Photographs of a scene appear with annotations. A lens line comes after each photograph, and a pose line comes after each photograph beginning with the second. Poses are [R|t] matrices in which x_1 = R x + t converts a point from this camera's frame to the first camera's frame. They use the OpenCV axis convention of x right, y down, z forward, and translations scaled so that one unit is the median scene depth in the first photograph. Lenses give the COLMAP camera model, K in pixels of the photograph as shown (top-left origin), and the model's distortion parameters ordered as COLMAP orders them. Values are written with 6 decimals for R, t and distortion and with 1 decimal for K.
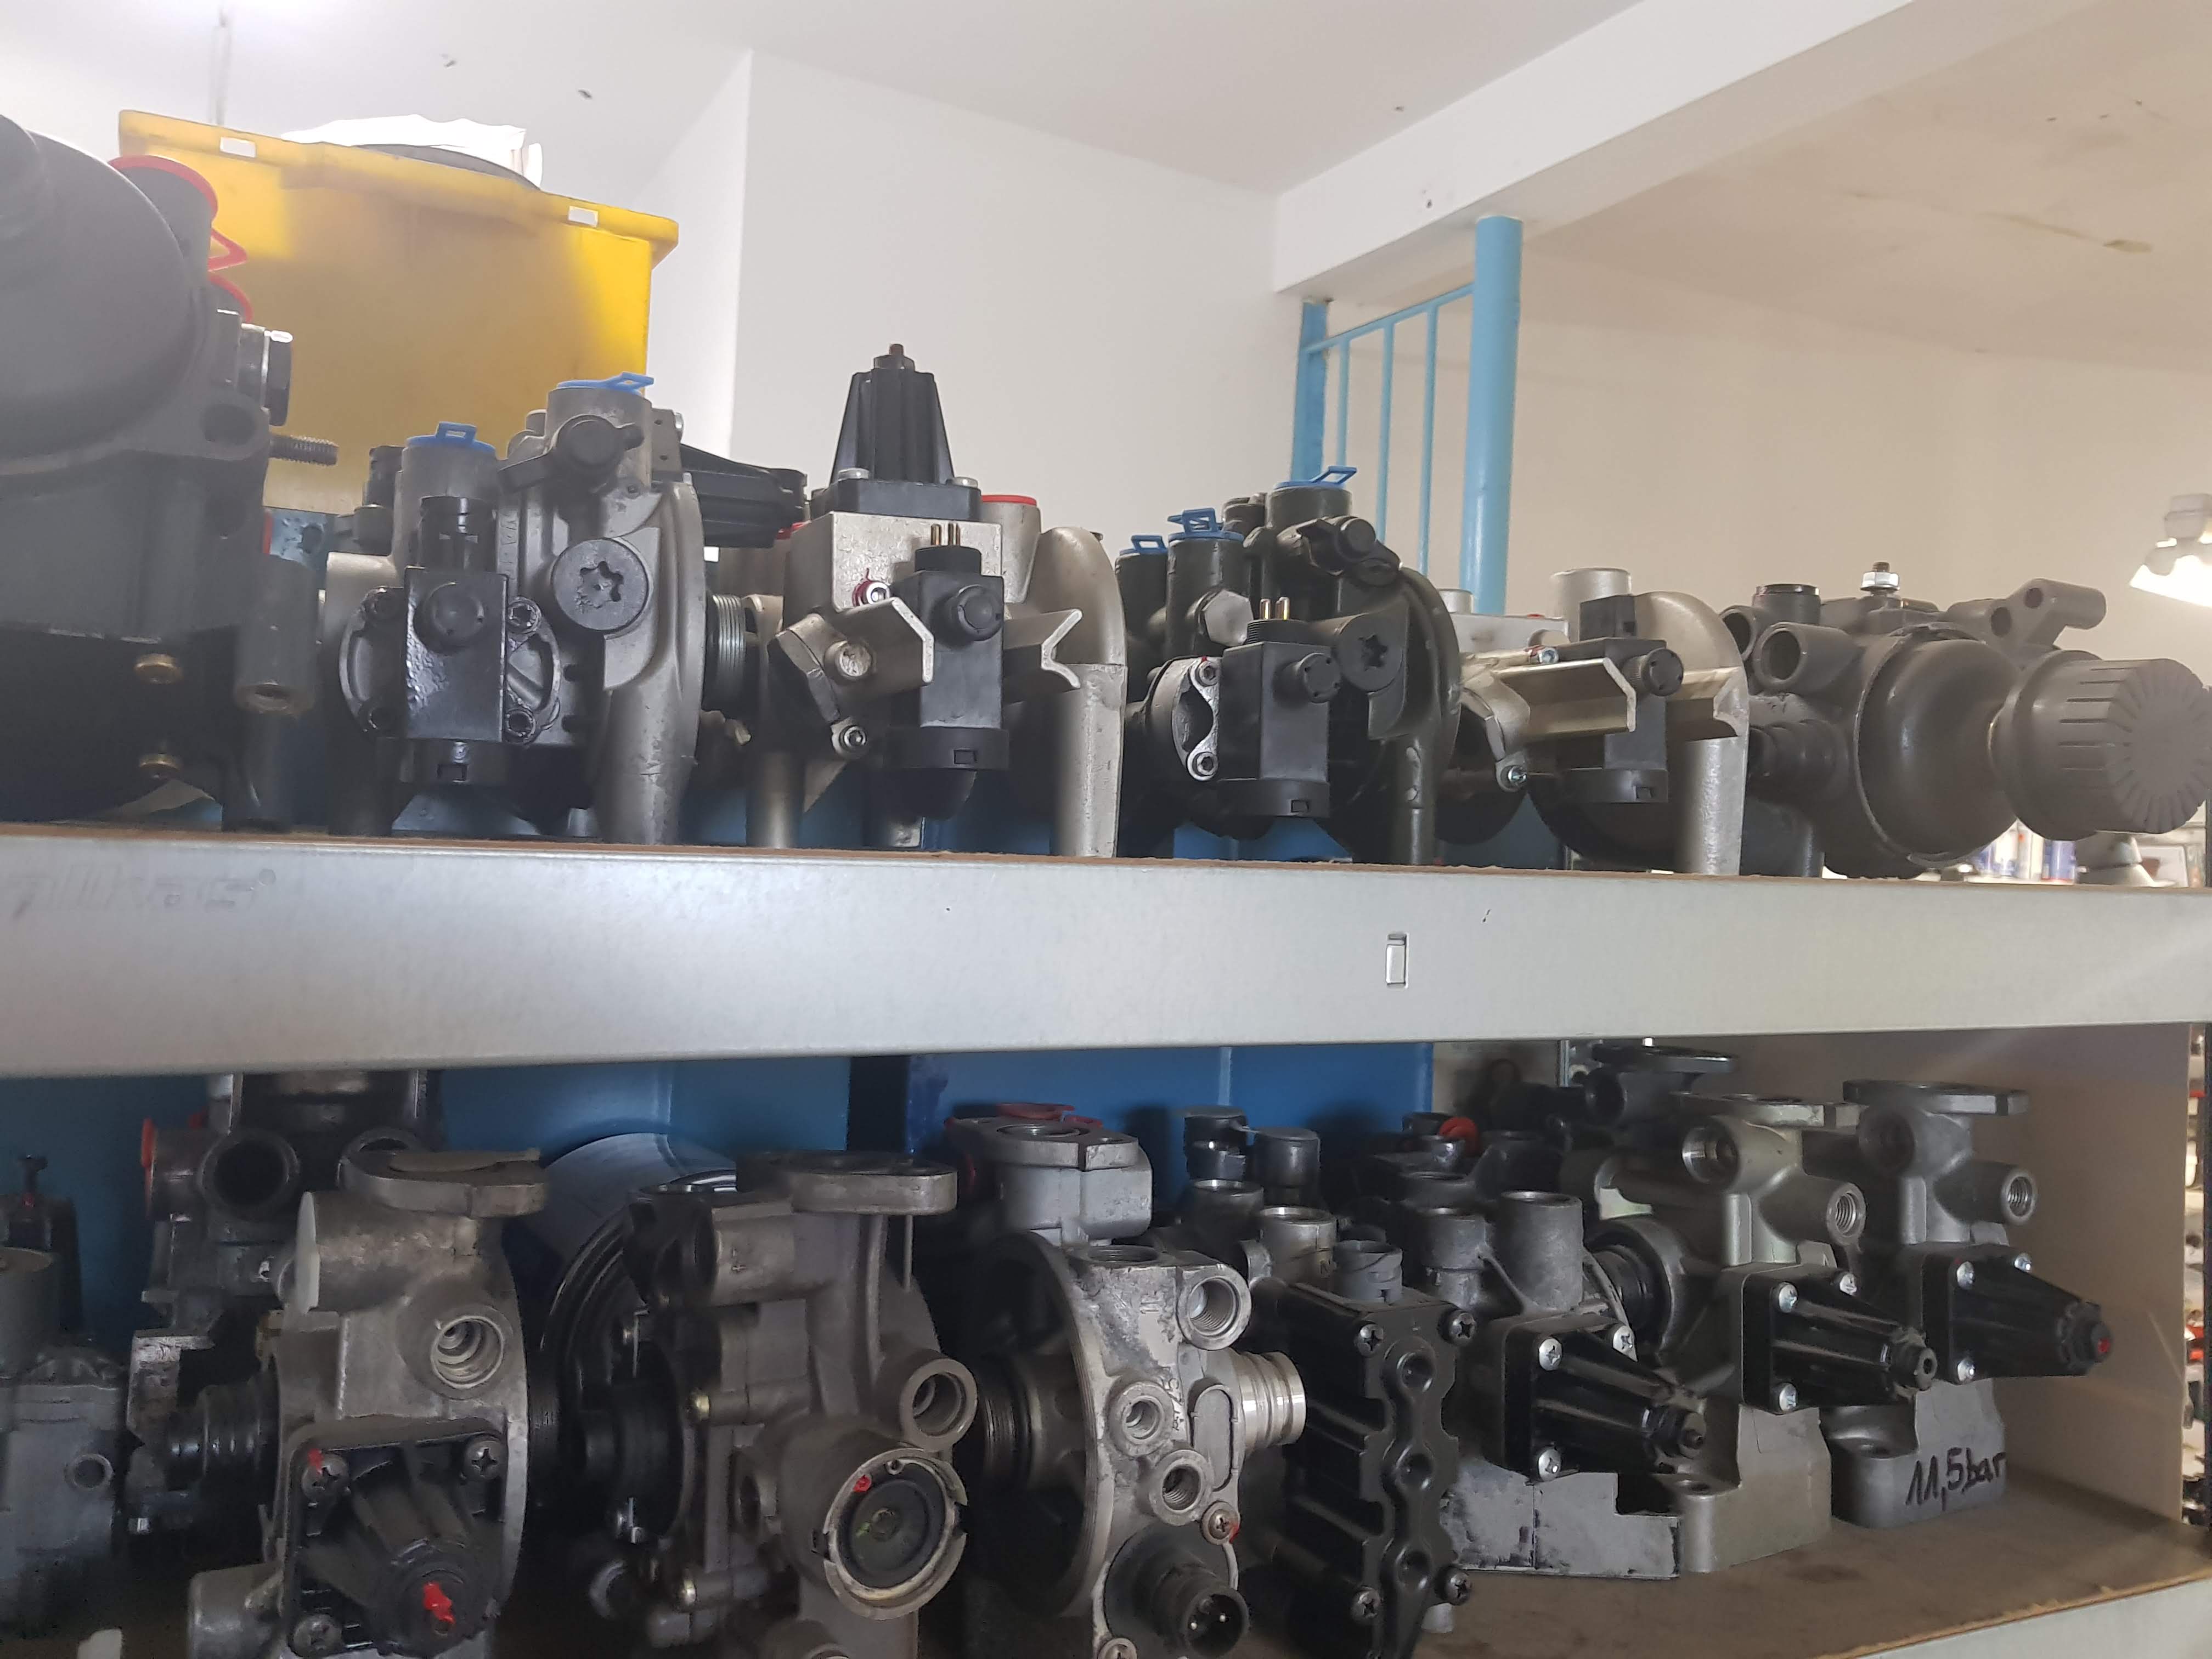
lens RADIAL K [[1704.3, 0, 1033.8], [0, 1704.3, 825.6], [0, 0, 1]] dist [0.101384, -0.191337]
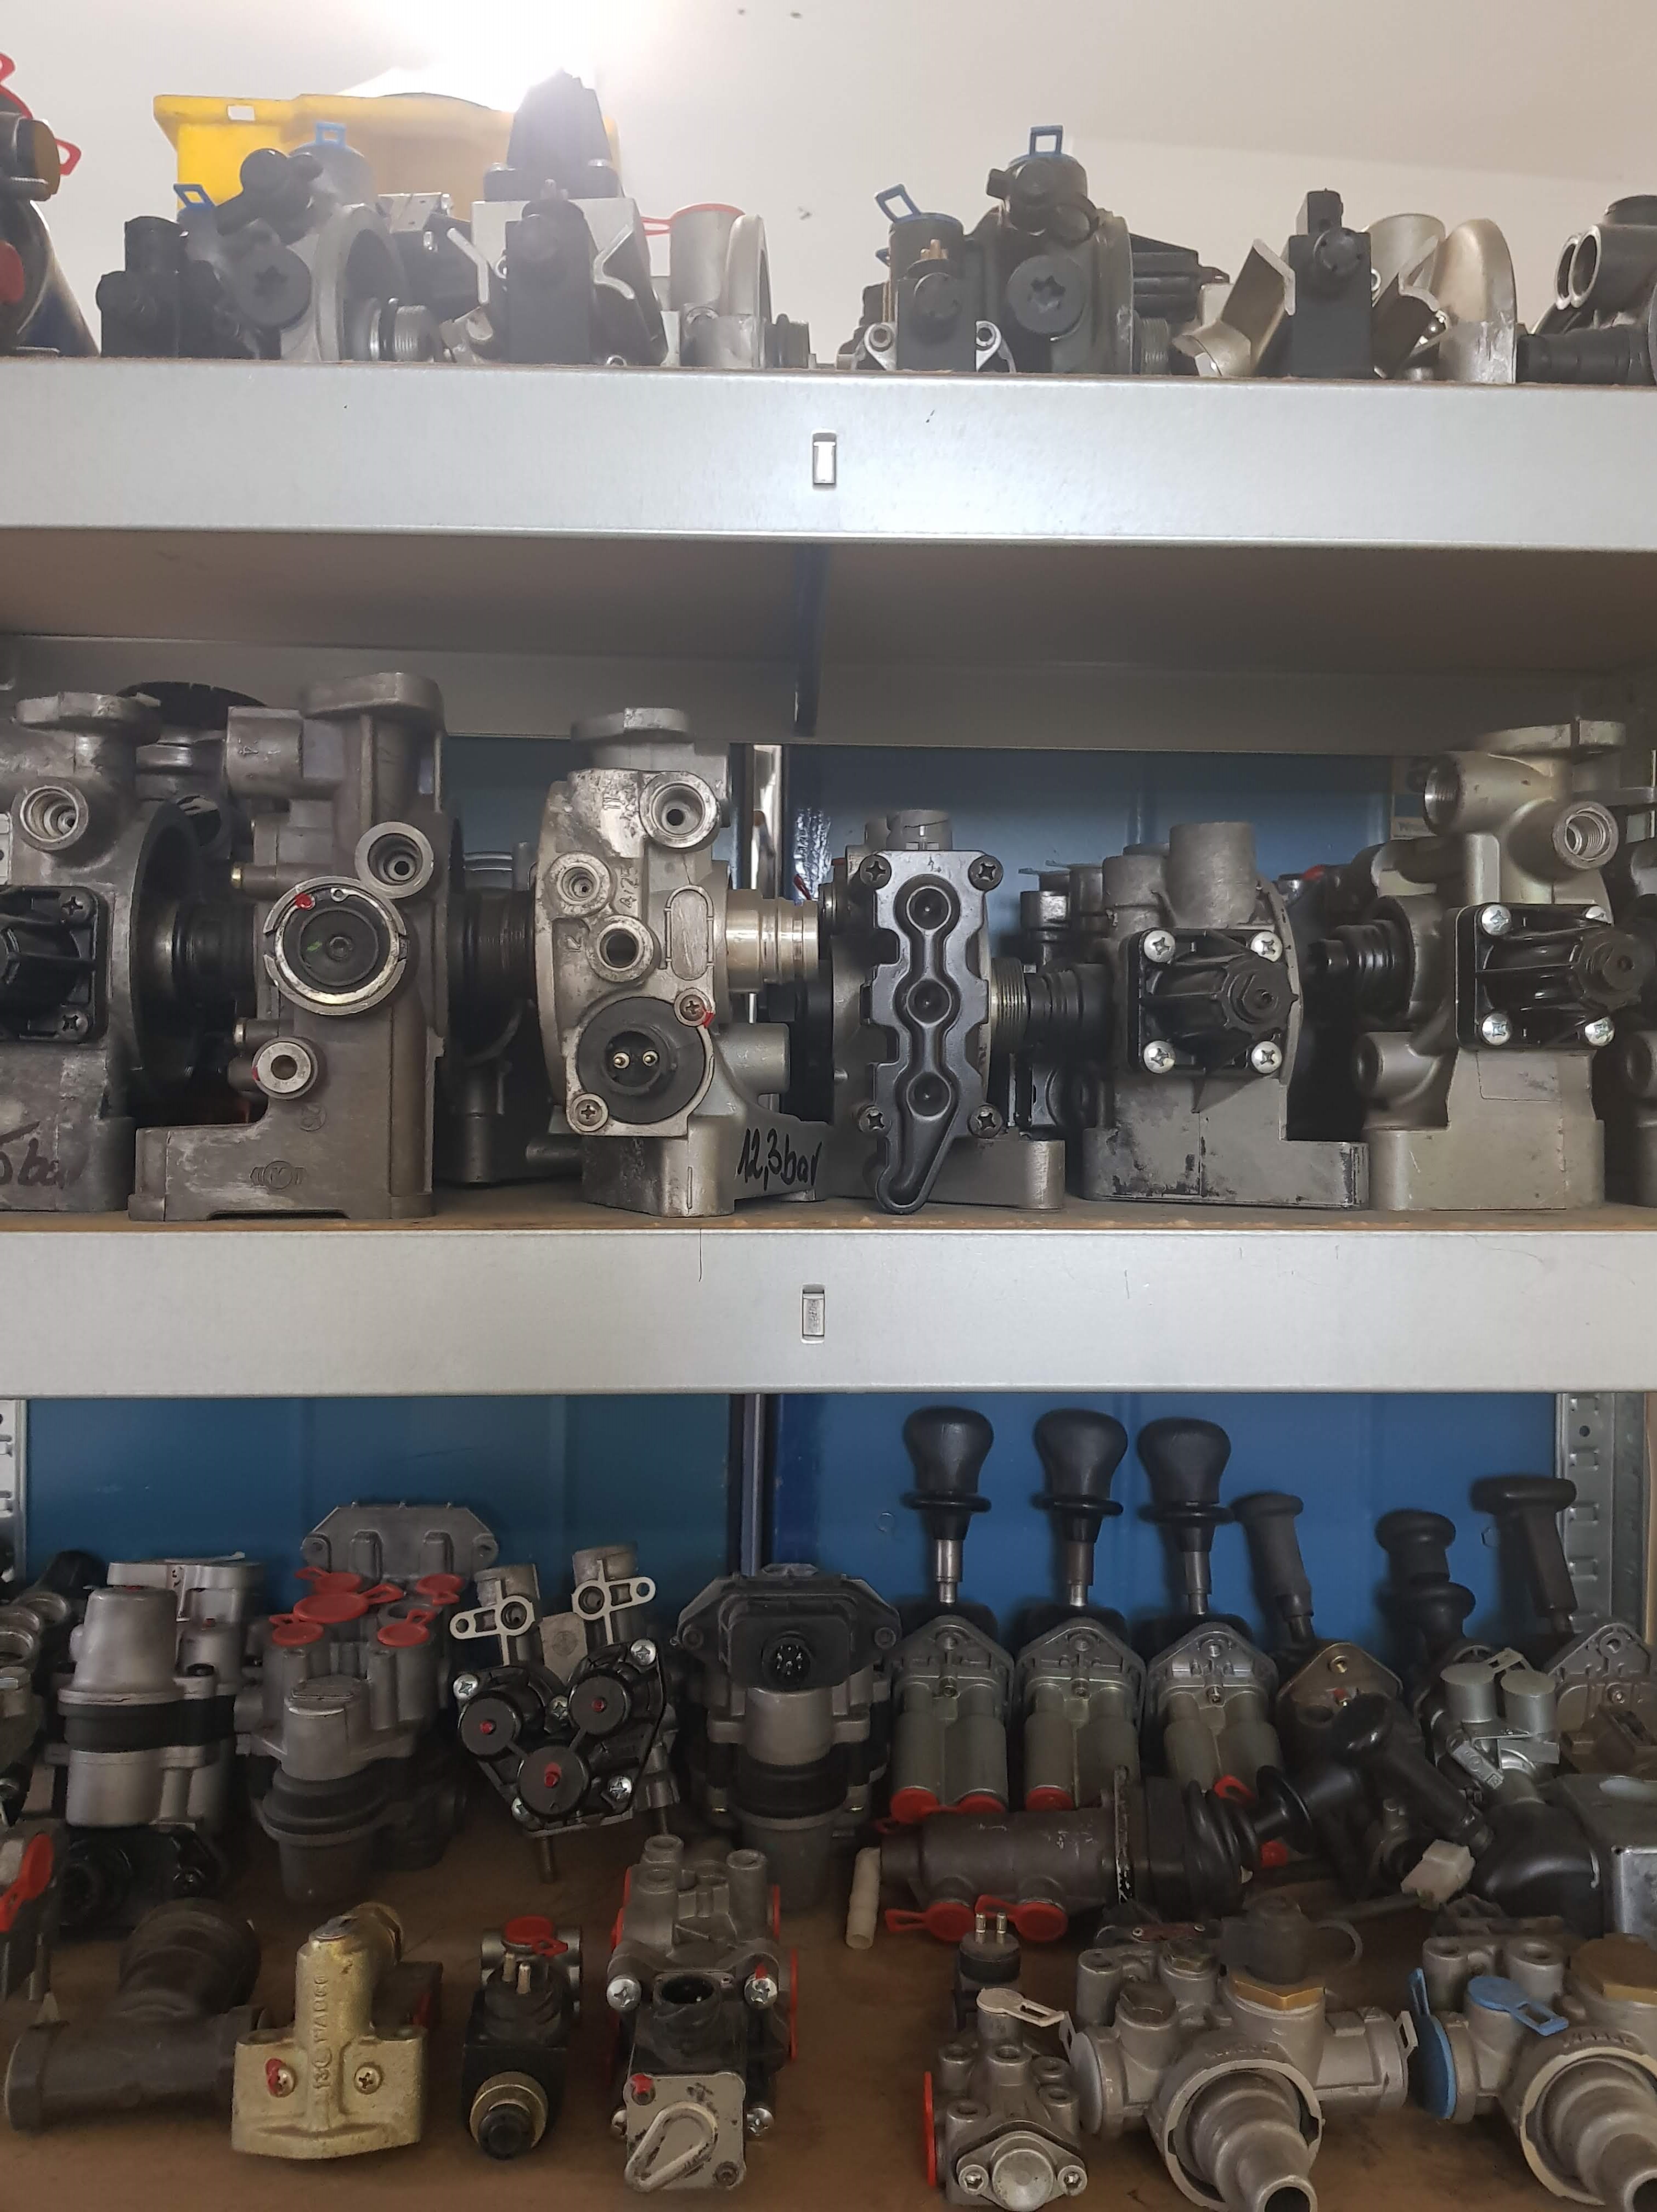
lens RADIAL K [[1726.1, 0, 864.6], [0, 1726.1, 1061.7], [0, 0, 1]] dist [0.031400, -0.010162]
pose [[0.926764, -0.019457, -0.375140, 0.569527], [0.030620, 0.999247, 0.023819, 0.381919], [0.374394, -0.033562, 0.926662, 0.021664]]
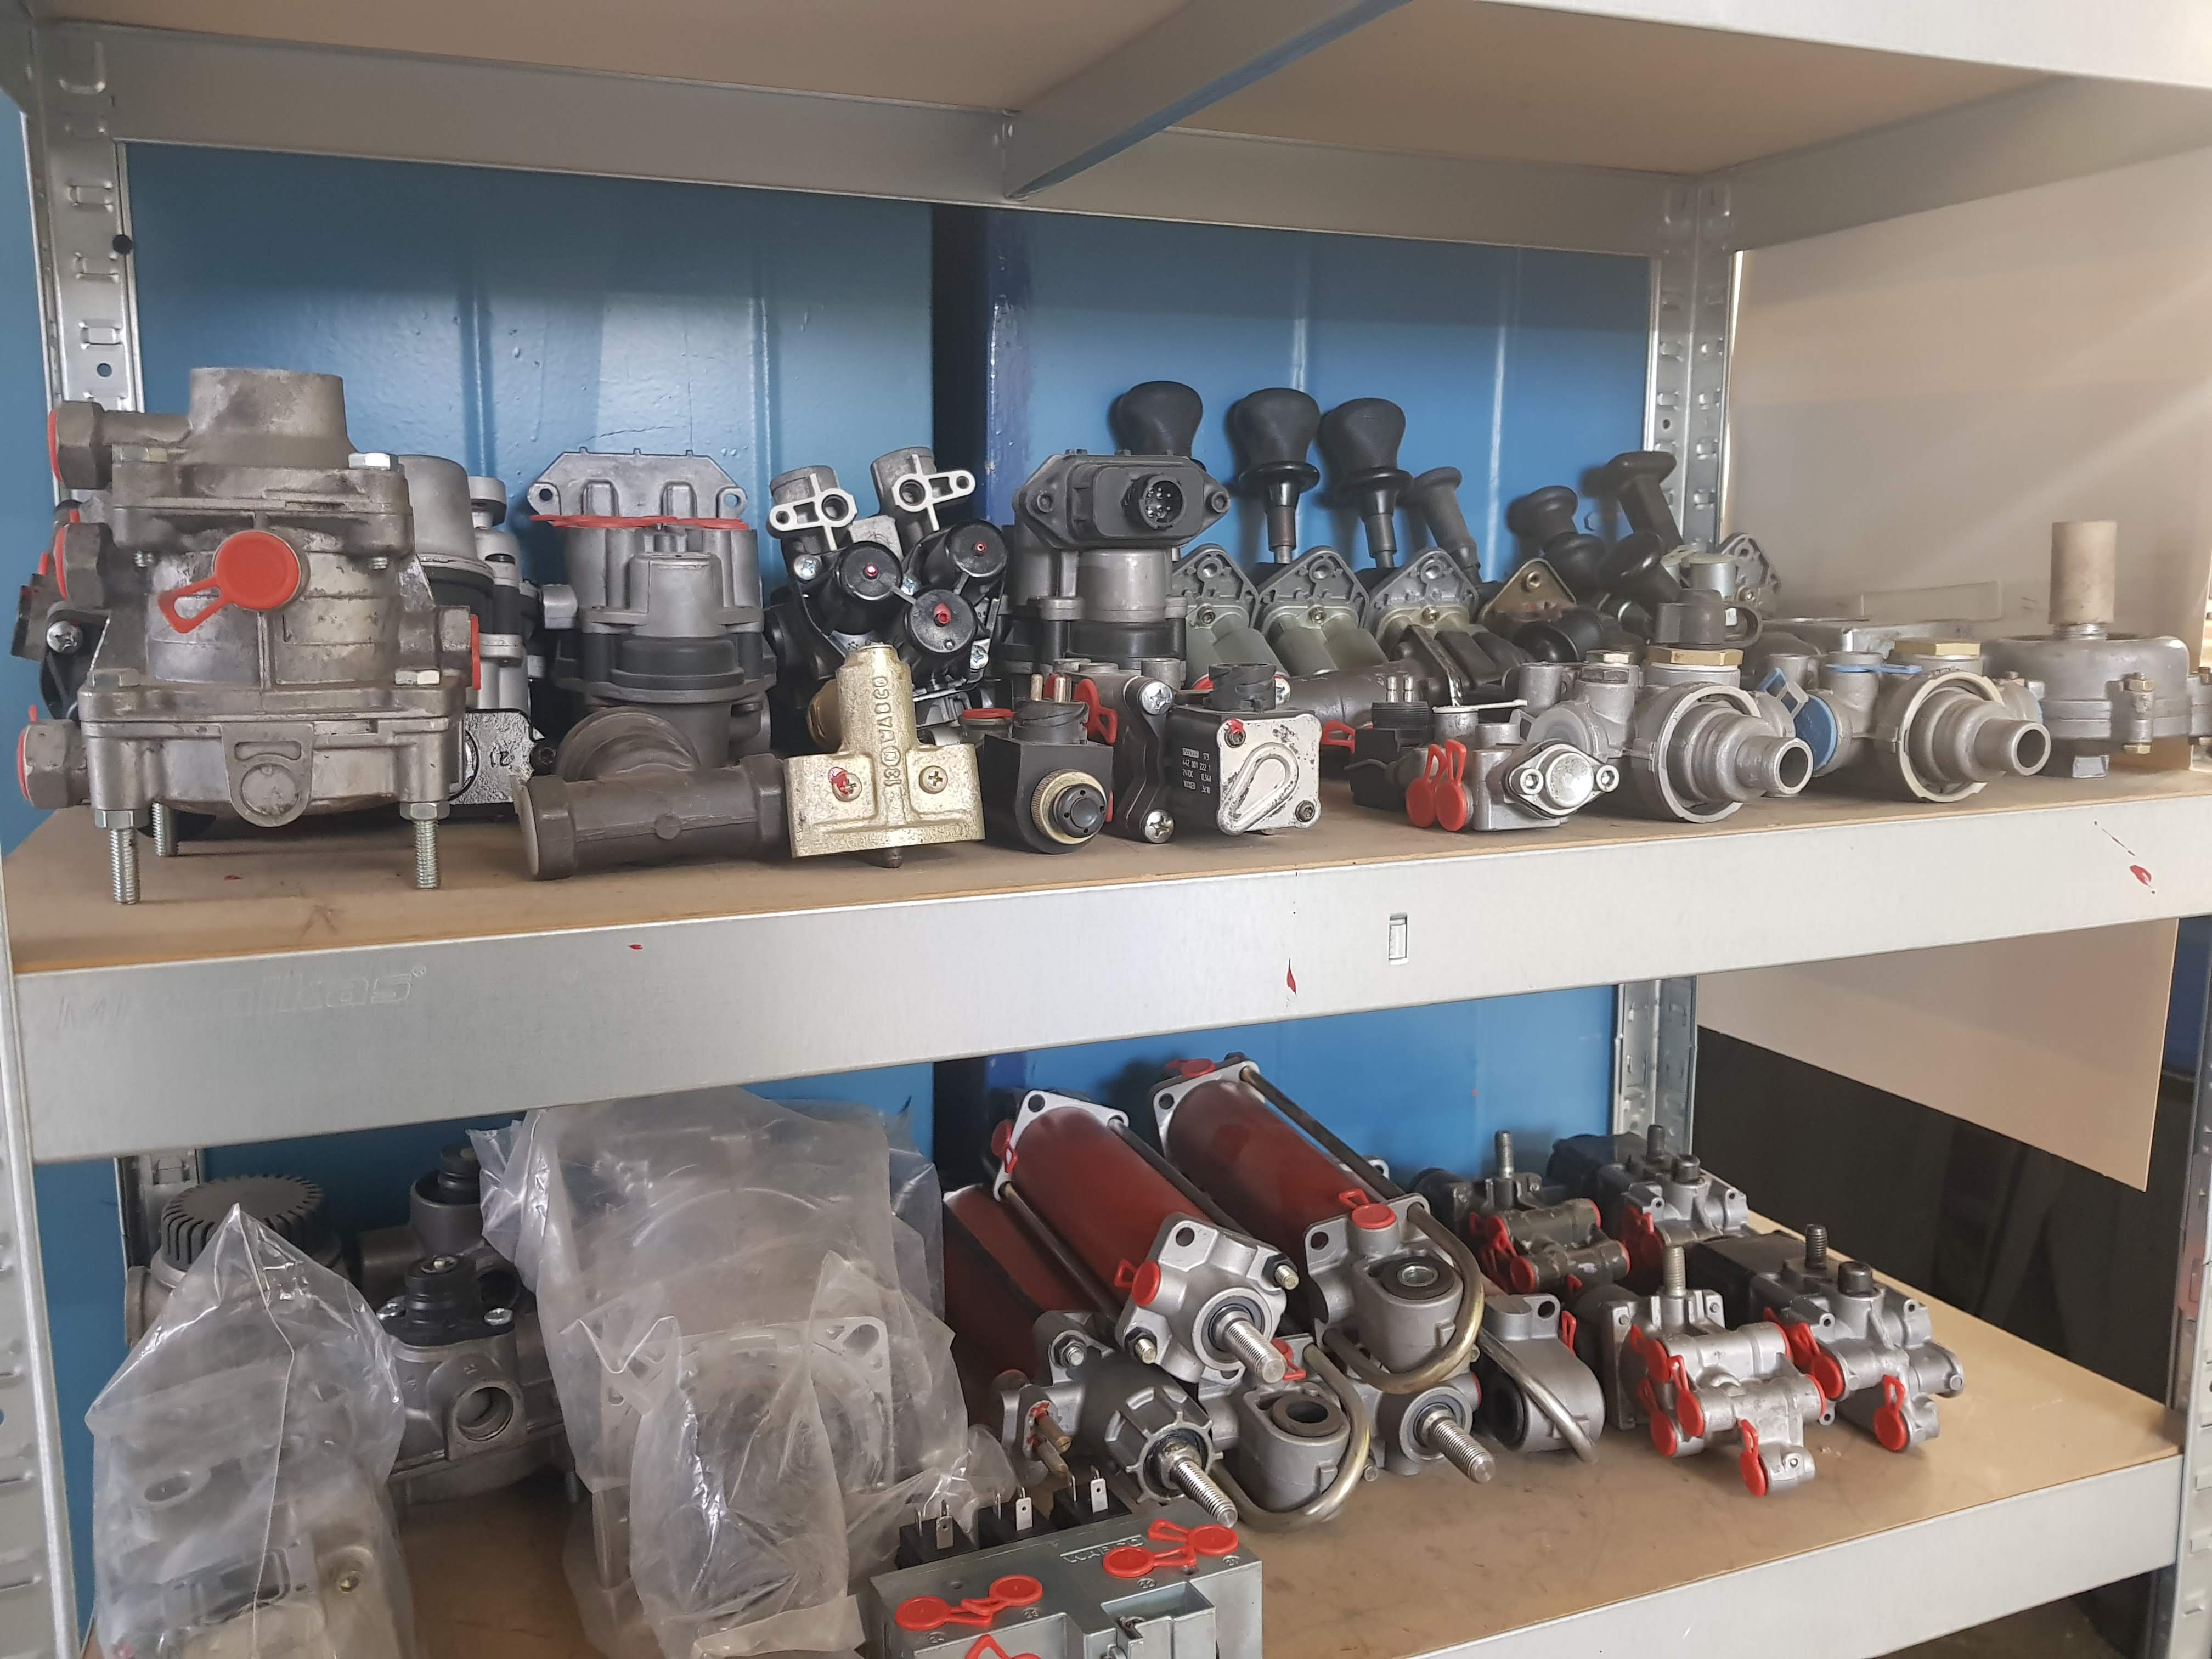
lens RADIAL K [[1704.3, 0, 1033.8], [0, 1704.3, 825.6], [0, 0, 1]] dist [0.101384, -0.191337]
pose [[0.997611, -0.025662, -0.064134, 0.005198], [0.037077, 0.982284, 0.183694, 0.856985], [0.058284, -0.185633, 0.980889, -0.131226]]
